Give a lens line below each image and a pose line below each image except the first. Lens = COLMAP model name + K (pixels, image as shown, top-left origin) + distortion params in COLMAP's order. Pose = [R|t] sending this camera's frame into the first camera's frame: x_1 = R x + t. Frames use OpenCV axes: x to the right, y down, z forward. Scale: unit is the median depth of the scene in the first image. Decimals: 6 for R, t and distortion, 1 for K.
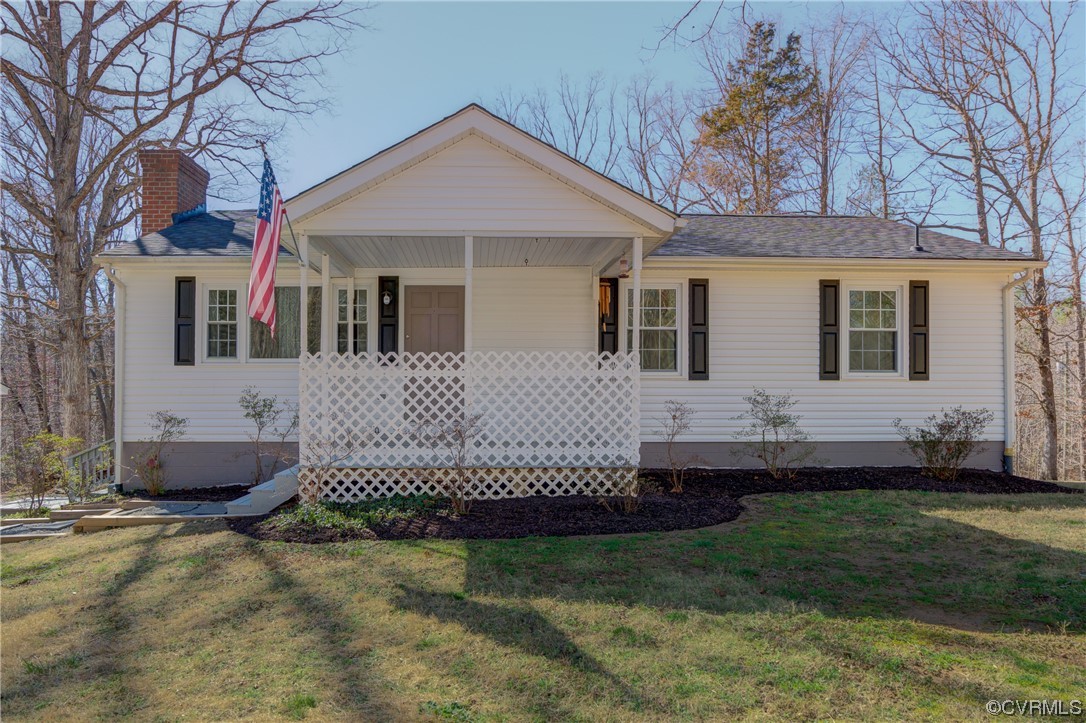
lens RADIAL K [[680.4, 0, 531.6], [0, 680.4, 362.1], [0, 0, 1]] dist [-0.019171, 0.000231]
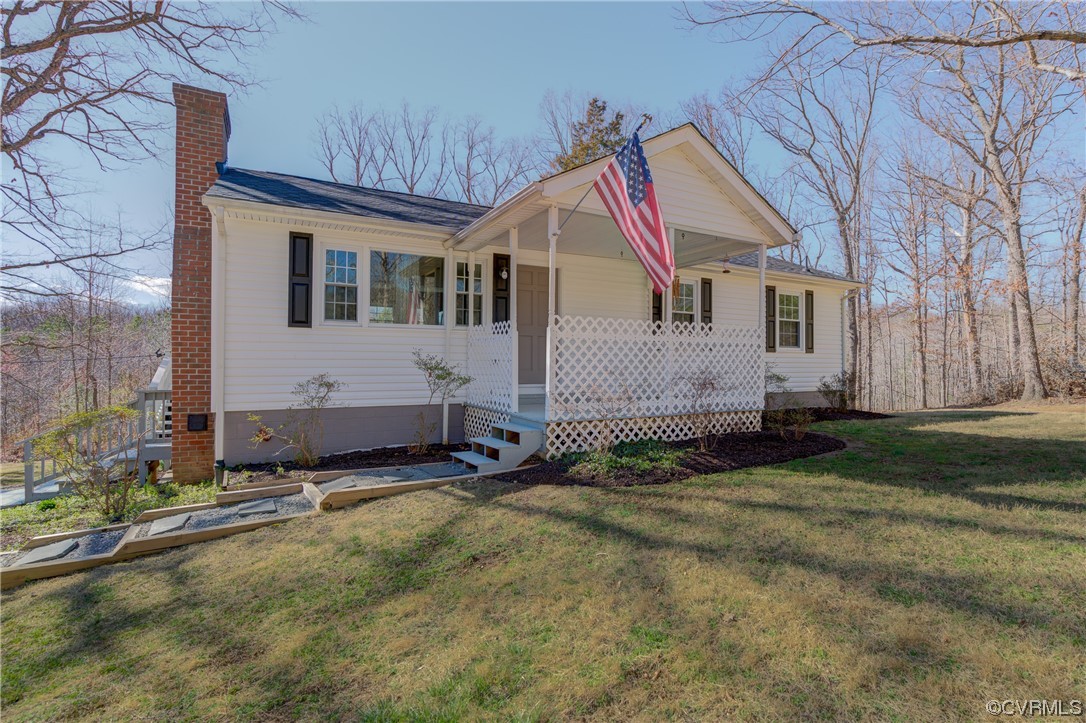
lens RADIAL K [[524.5, 0, 584.6], [0, 524.5, 354.0], [0, 0, 1]] dist [-0.025040, 0.000670]
pose [[0.879035, 0.010574, 0.476639, -0.507217], [-0.016704, 0.999823, 0.008625, 0.028640], [-0.476464, -0.015544, 0.879057, 0.180109]]
